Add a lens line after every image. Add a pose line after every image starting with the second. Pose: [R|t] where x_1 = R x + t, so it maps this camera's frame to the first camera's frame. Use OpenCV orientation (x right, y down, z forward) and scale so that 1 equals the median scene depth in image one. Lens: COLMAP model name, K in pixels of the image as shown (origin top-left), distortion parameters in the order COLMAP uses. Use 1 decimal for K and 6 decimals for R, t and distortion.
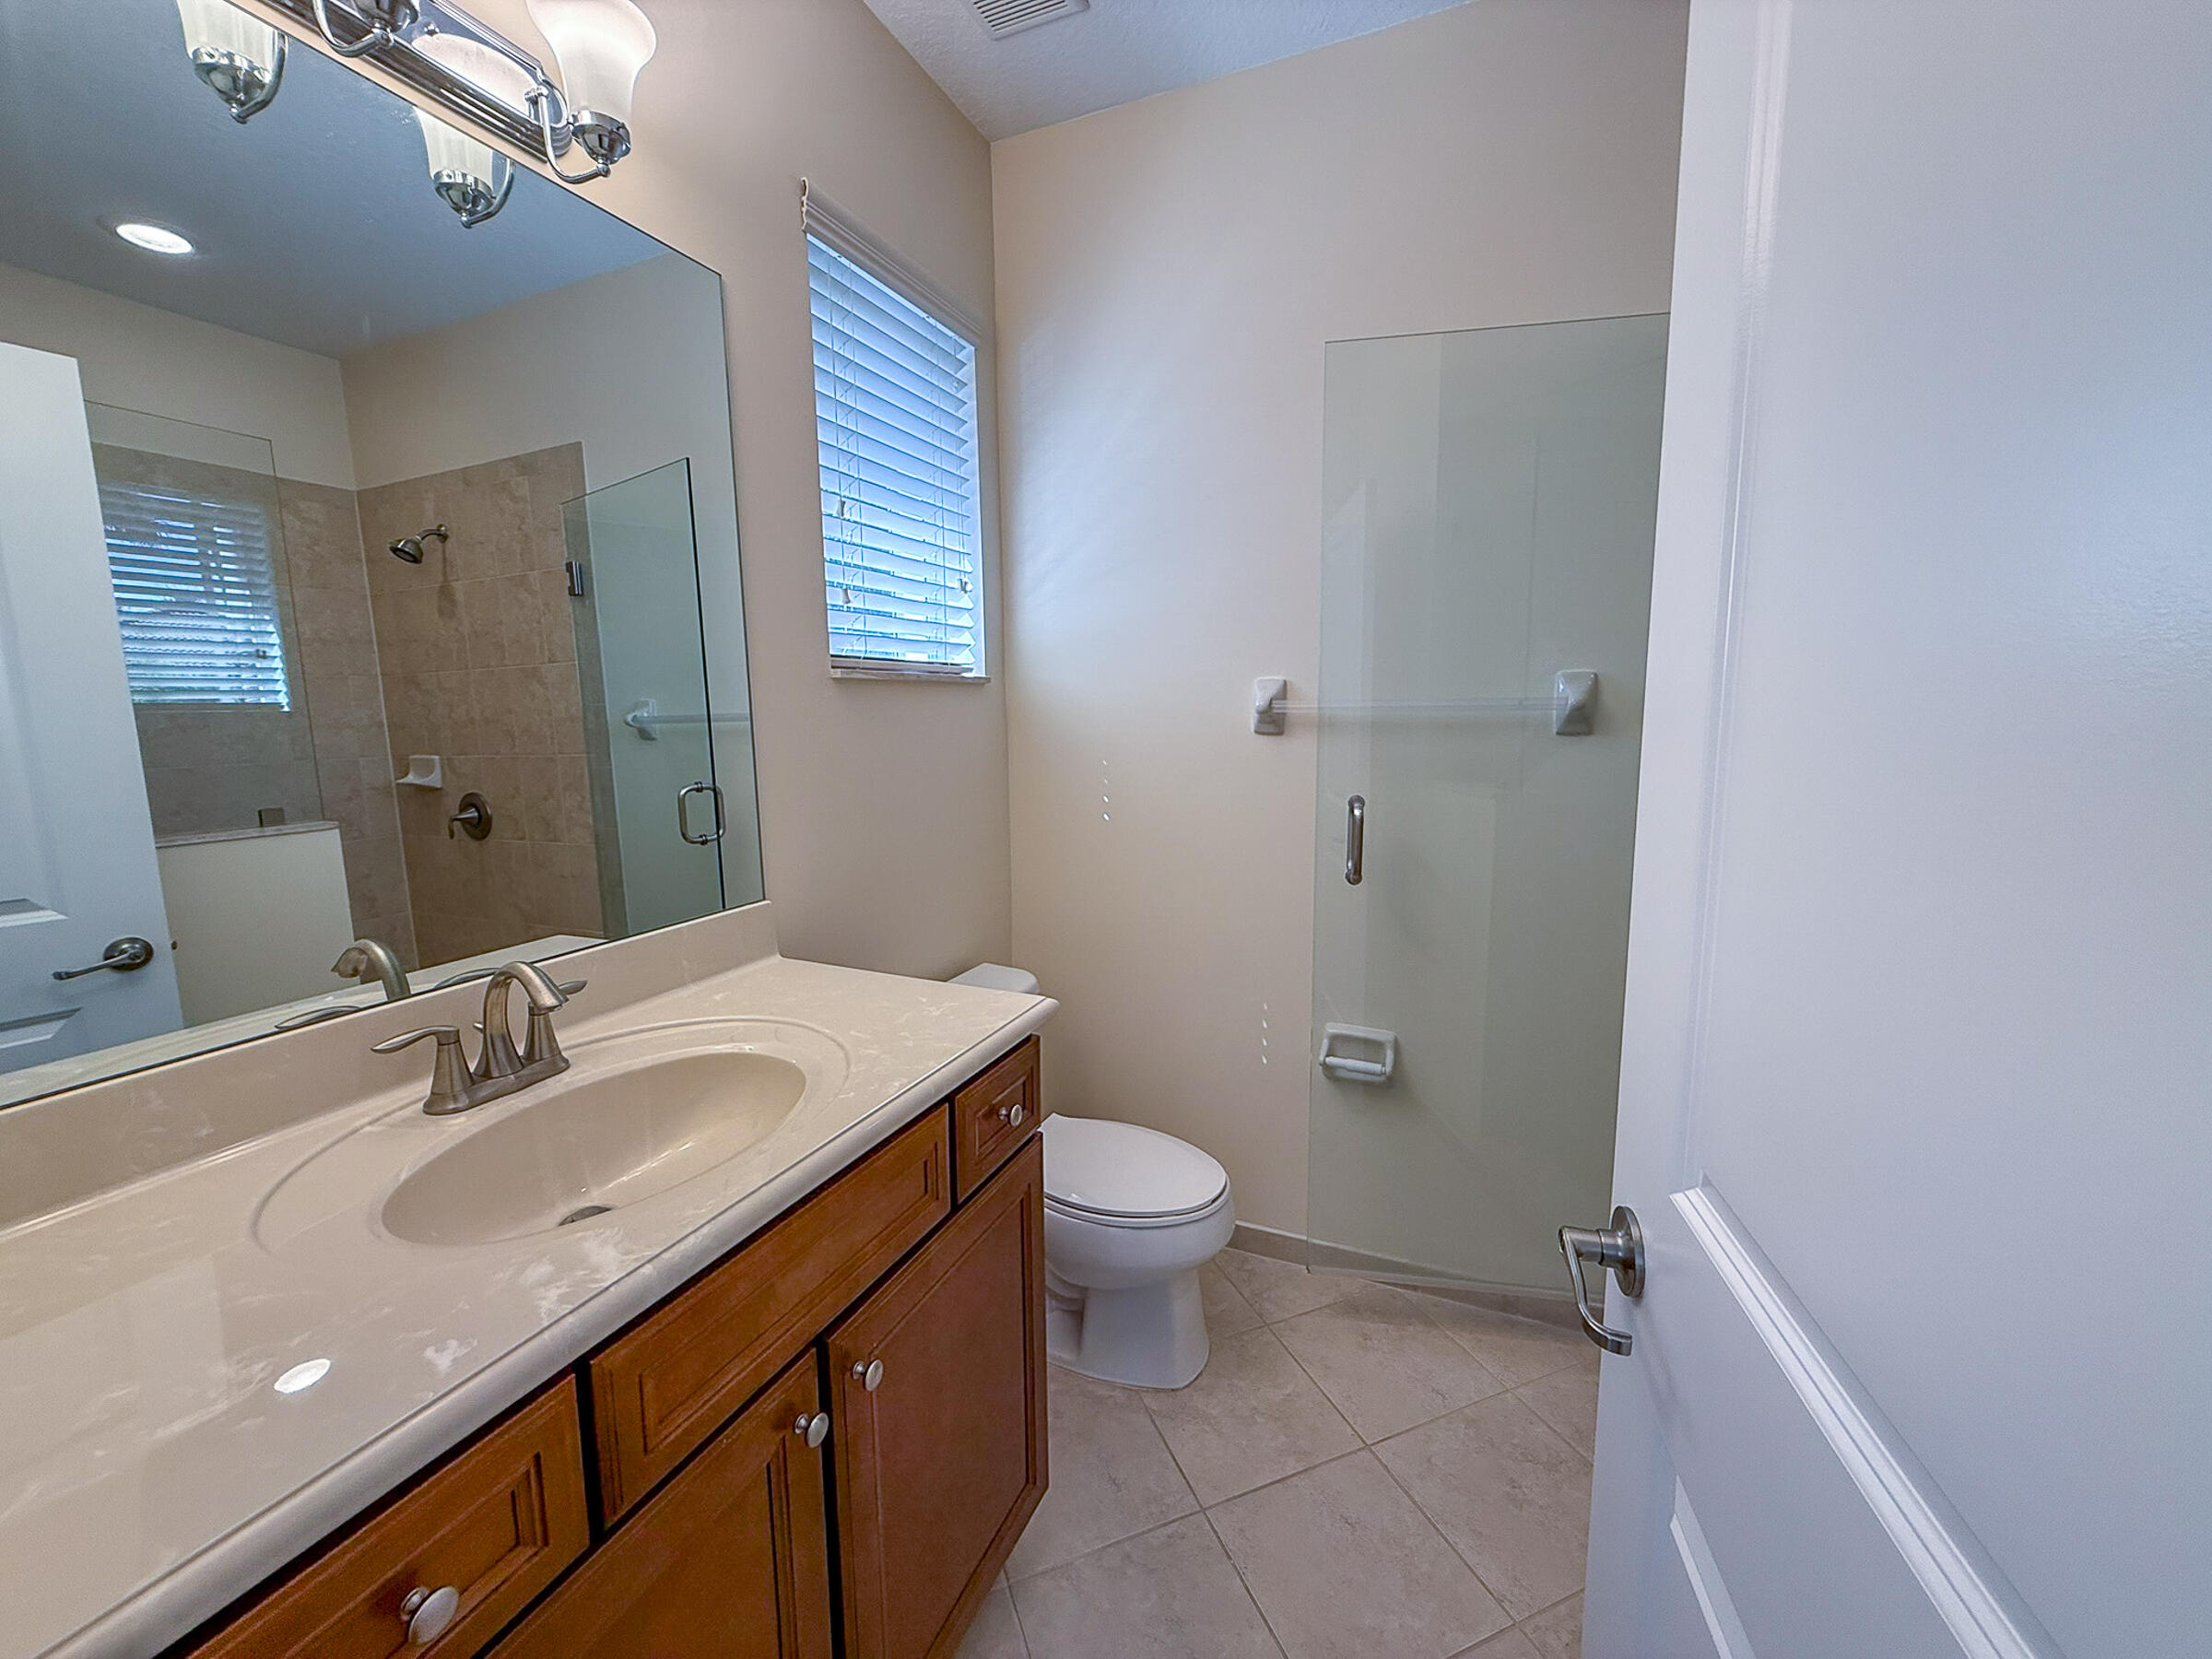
lens RADIAL K [[885.7, 0, 1109.0], [0, 885.7, 831.1], [0, 0, 1]] dist [0.000049, -0.000073]
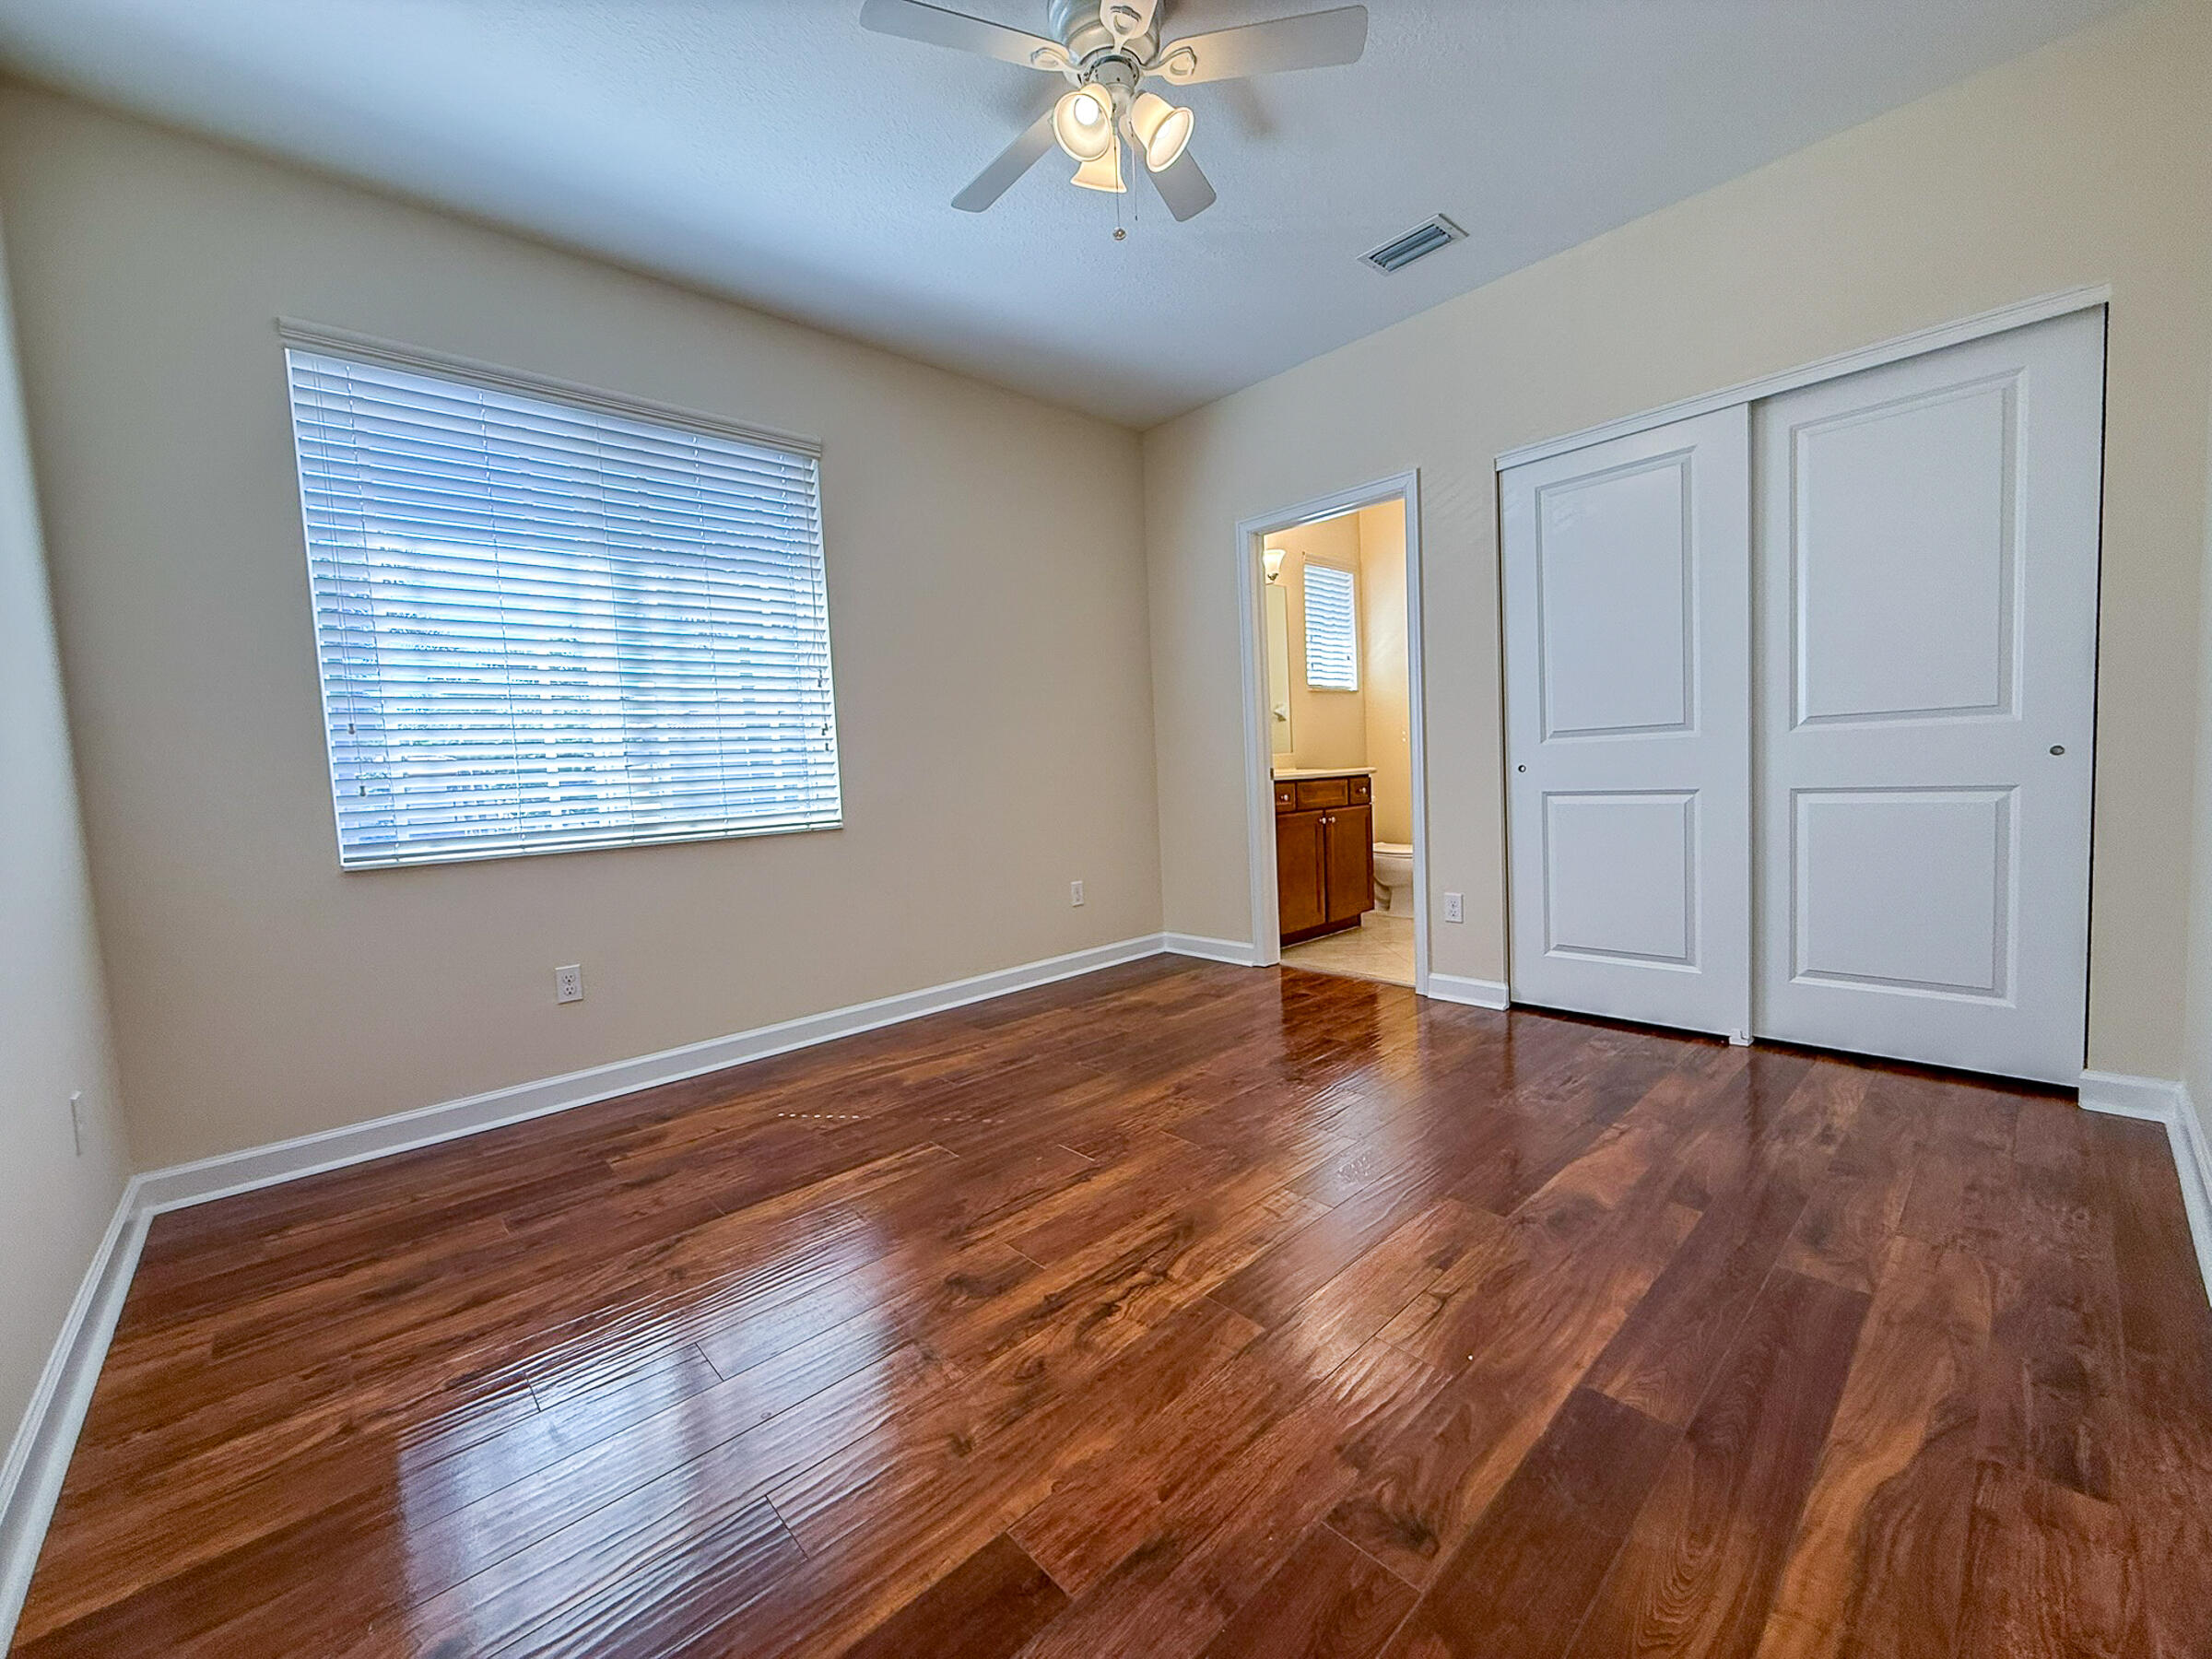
lens RADIAL K [[885.7, 0, 1098.7], [0, 885.7, 829.3], [0, 0, 1]] dist [0.000049, -0.000073]
pose [[0.913197, -0.004883, -0.407488, 0.264177], [-0.017929, 0.998479, -0.052145, 0.444086], [0.407123, 0.054925, 0.911720, -1.935481]]
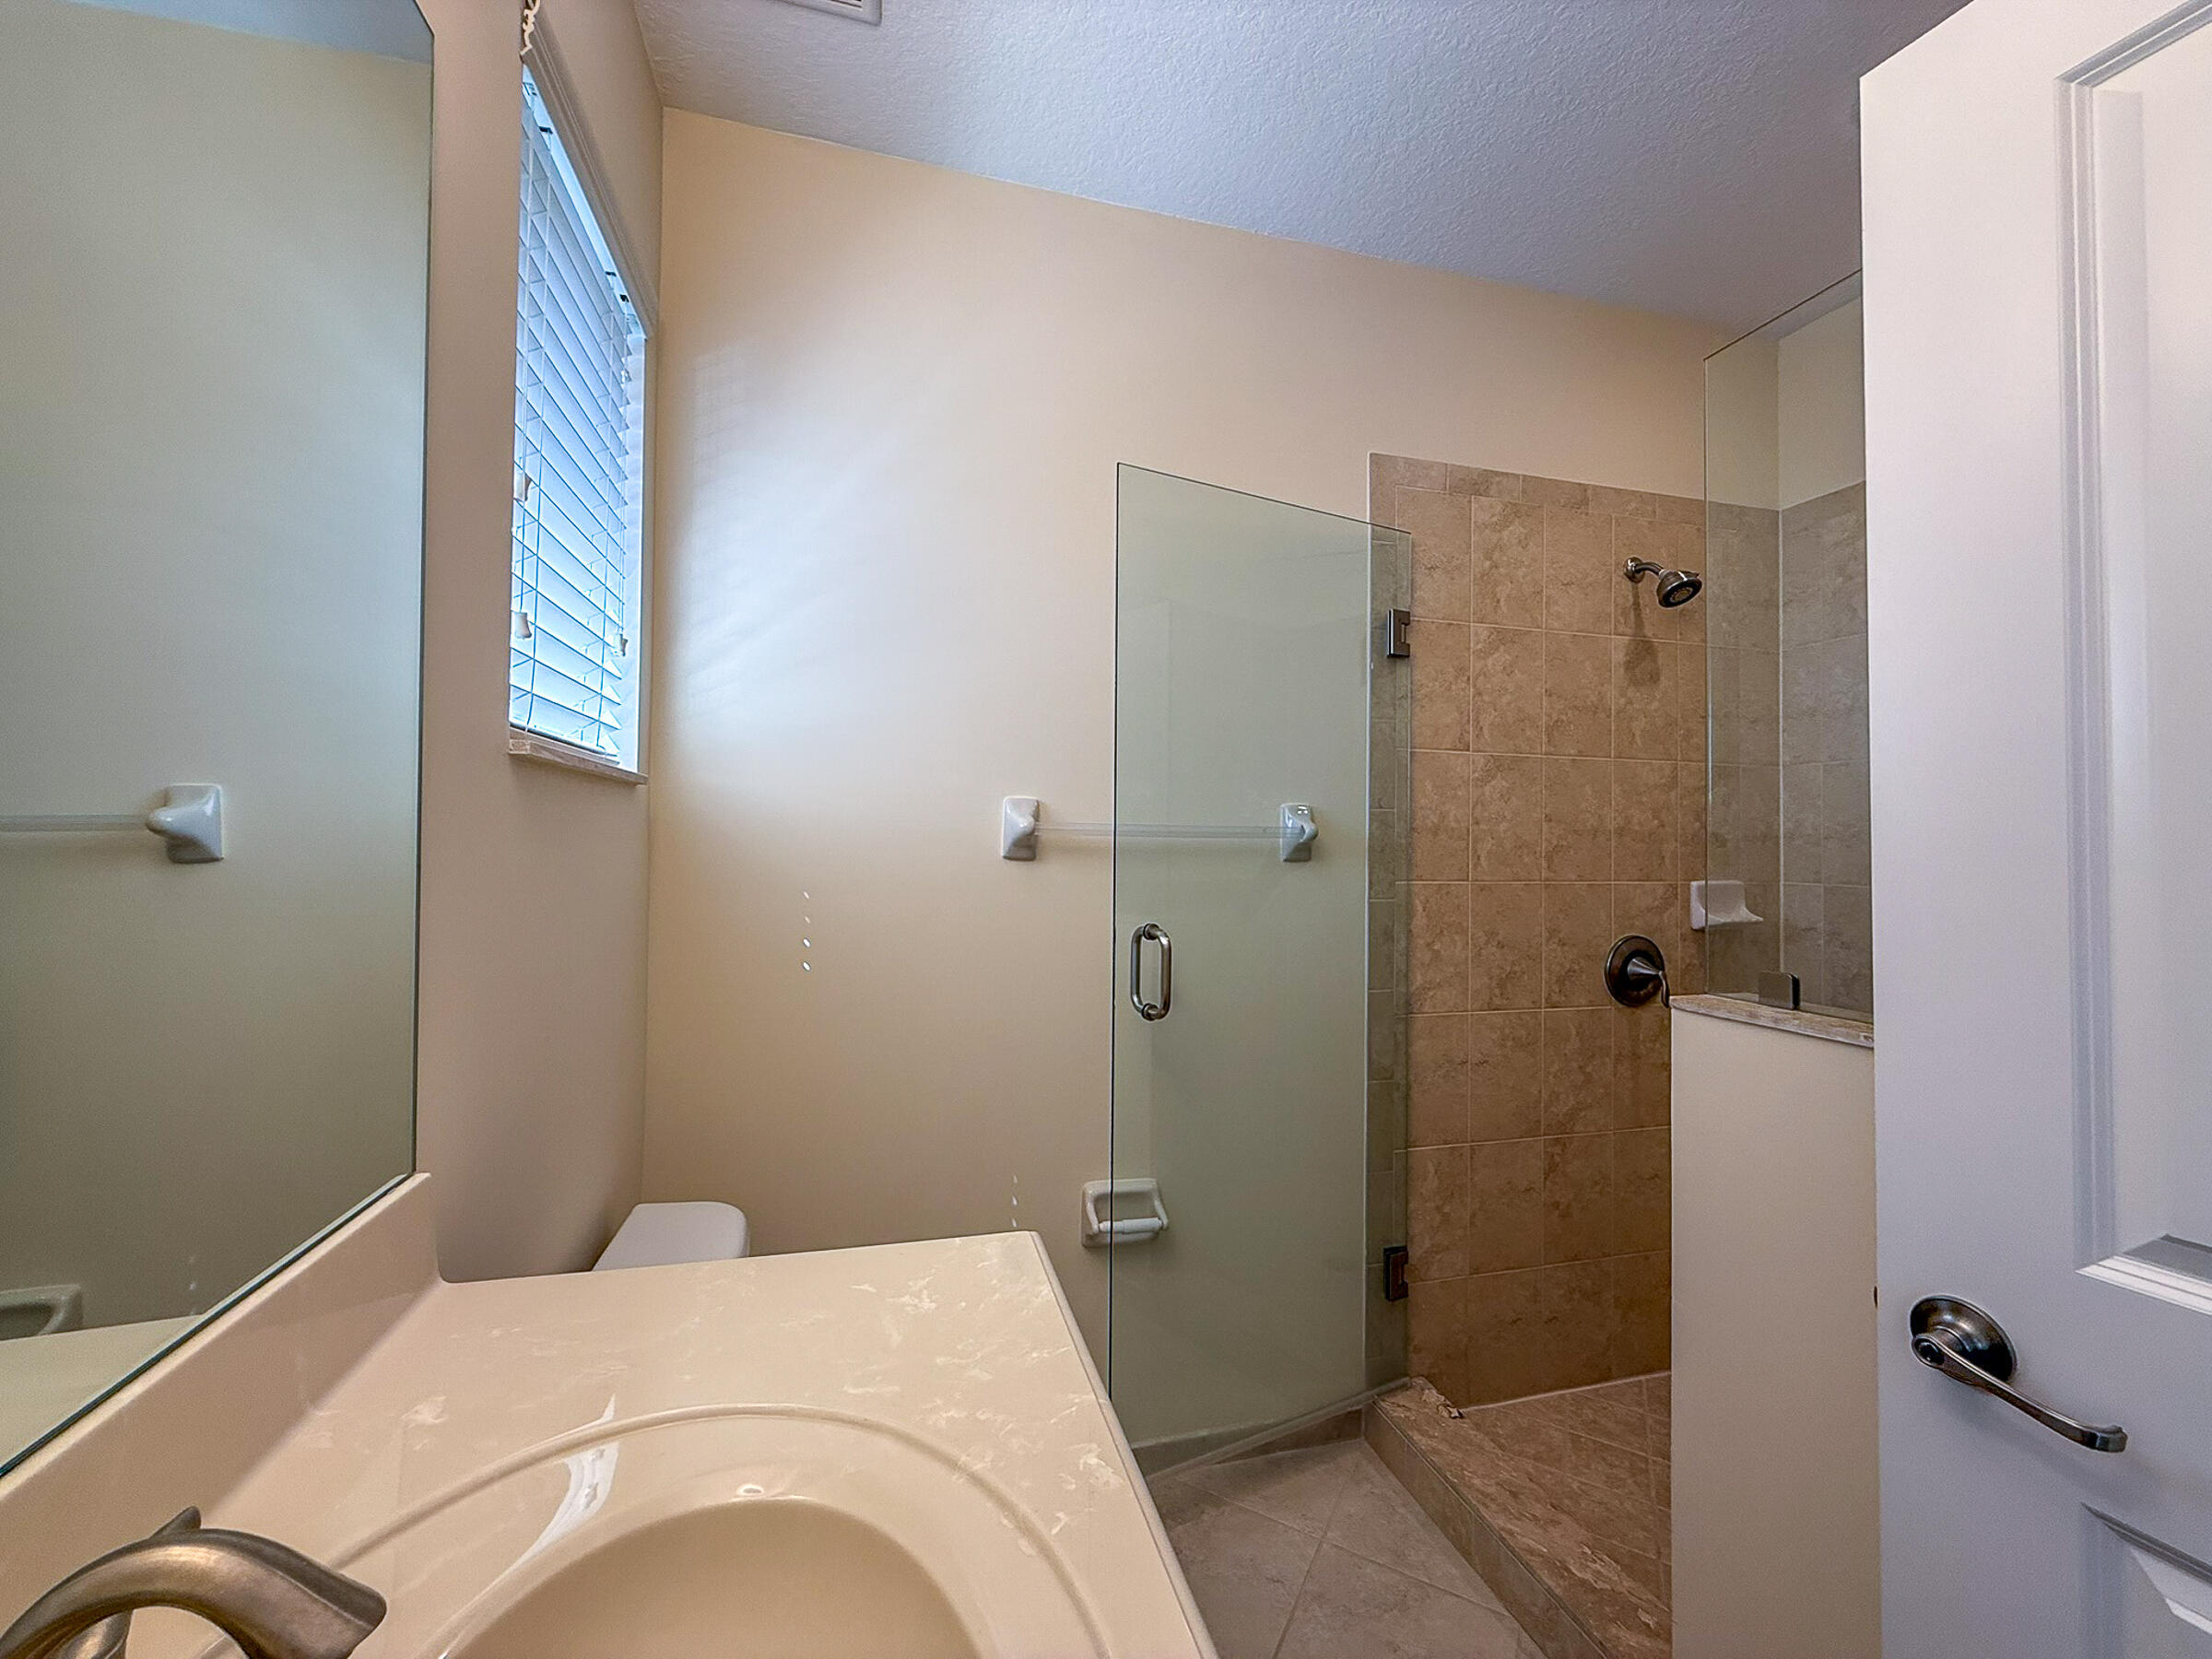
lens RADIAL K [[885.7, 0, 1110.7], [0, 885.7, 824.7], [0, 0, 1]] dist [0.000049, -0.000073]
pose [[0.779559, 0.031511, 0.625536, -0.316088], [0.066323, 0.988965, -0.132473, -0.020774], [-0.622807, 0.144758, 0.768867, 0.264392]]
